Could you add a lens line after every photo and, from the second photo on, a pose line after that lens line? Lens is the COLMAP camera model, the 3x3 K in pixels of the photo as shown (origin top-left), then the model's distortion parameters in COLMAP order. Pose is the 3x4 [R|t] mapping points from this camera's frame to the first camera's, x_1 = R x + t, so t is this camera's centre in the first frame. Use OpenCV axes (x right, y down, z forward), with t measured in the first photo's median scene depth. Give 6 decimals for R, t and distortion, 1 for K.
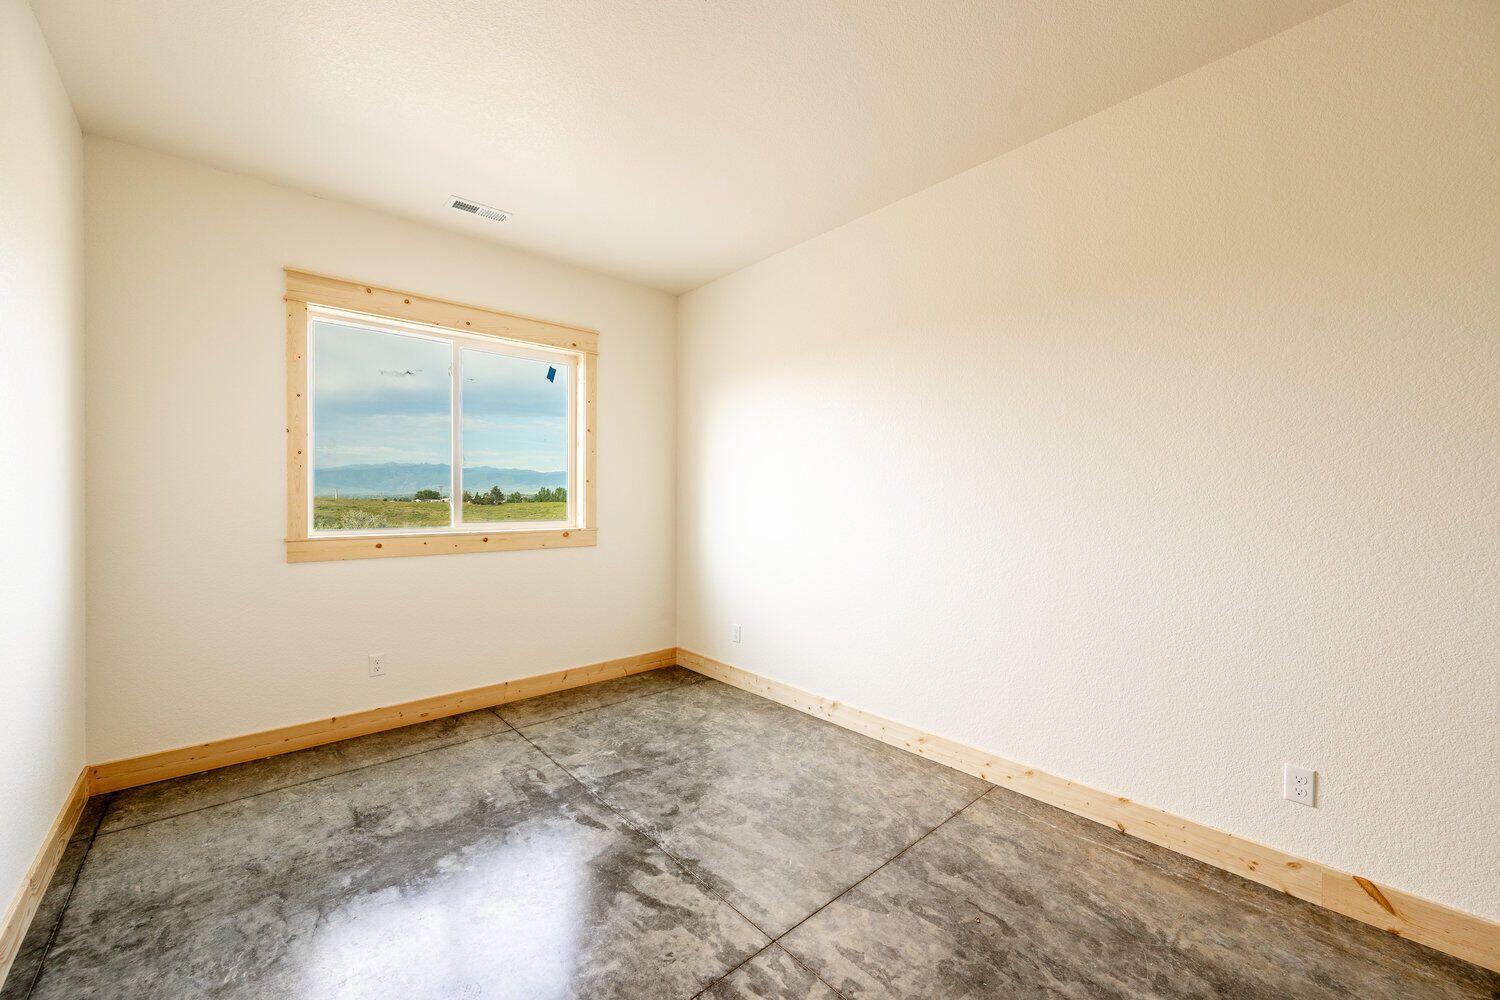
lens RADIAL K [[588.8, 0, 750.6], [0, 588.8, 501.8], [0, 0, 1]] dist [-0.002193, 0.000309]
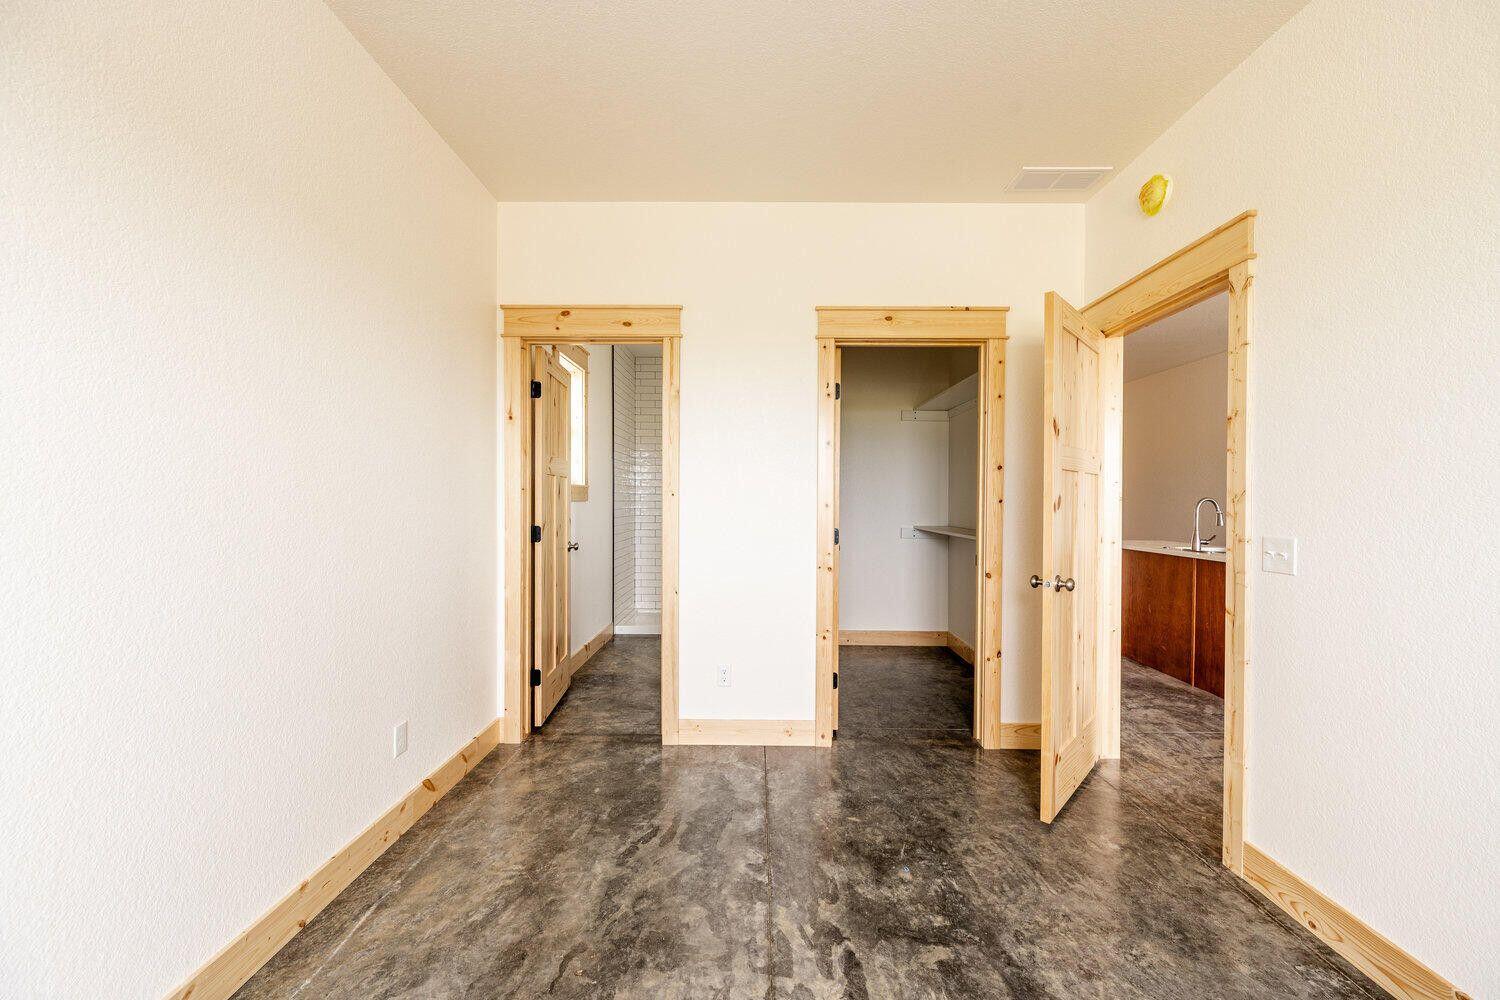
lens RADIAL K [[588.8, 0, 750.6], [0, 588.8, 501.8], [0, 0, 1]] dist [-0.002193, 0.000309]
pose [[-0.742214, -0.011408, 0.670066, -0.388251], [-0.004505, 0.999917, 0.012033, -0.012826], [-0.670148, 0.005913, -0.742204, 1.456432]]
